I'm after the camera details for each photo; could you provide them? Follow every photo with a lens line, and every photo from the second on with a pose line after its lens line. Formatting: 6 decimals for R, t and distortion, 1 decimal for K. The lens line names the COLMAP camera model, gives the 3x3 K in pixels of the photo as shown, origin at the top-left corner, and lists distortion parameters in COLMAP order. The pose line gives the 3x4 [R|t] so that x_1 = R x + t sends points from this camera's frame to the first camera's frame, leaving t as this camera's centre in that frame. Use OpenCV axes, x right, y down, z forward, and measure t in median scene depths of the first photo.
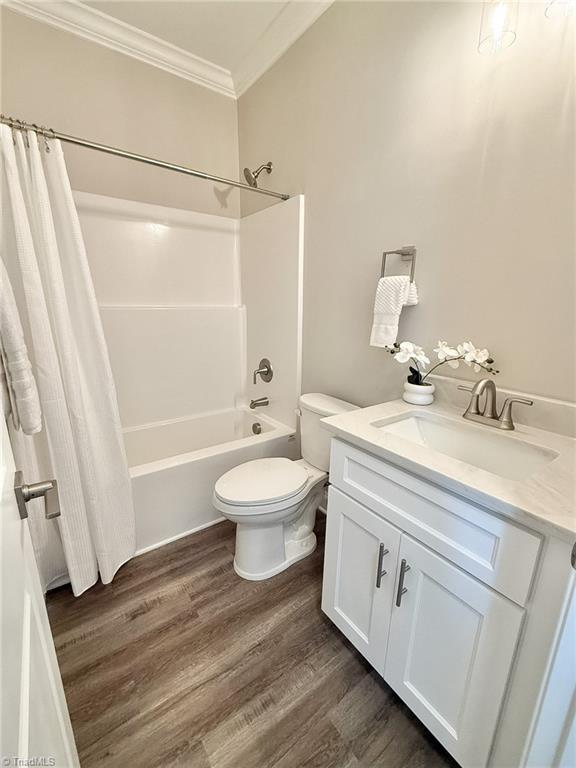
lens RADIAL K [[325.3, 0, 288.0], [0, 325.3, 384.0], [0, 0, 1]] dist [0.001493, 0.000217]
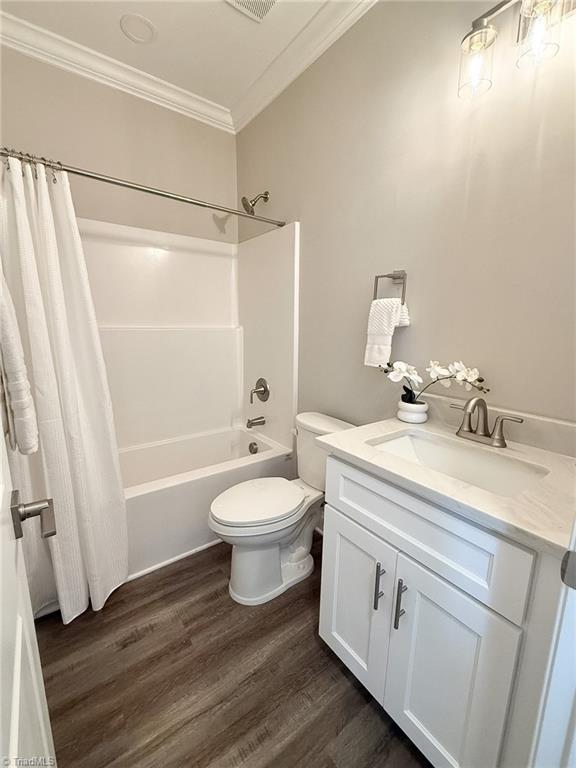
lens RADIAL K [[325.3, 0, 288.0], [0, 325.3, 384.0], [0, 0, 1]] dist [0.001493, 0.000217]
pose [[0.999953, -0.002633, 0.009363, 0.003439], [0.003193, 0.998175, -0.060295, 0.001950], [-0.009187, 0.060322, 0.998137, -0.016674]]
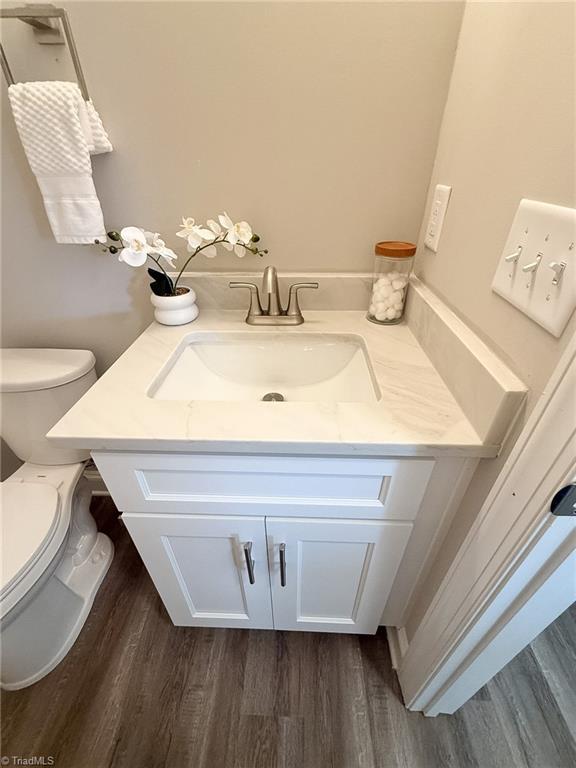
lens RADIAL K [[325.3, 0, 288.0], [0, 325.3, 384.0], [0, 0, 1]] dist [0.001493, 0.000217]
pose [[0.617714, -0.461917, 0.636445, 0.043158], [0.212983, 0.877332, 0.430032, -0.074985], [-0.757013, -0.130085, 0.640320, 0.388498]]
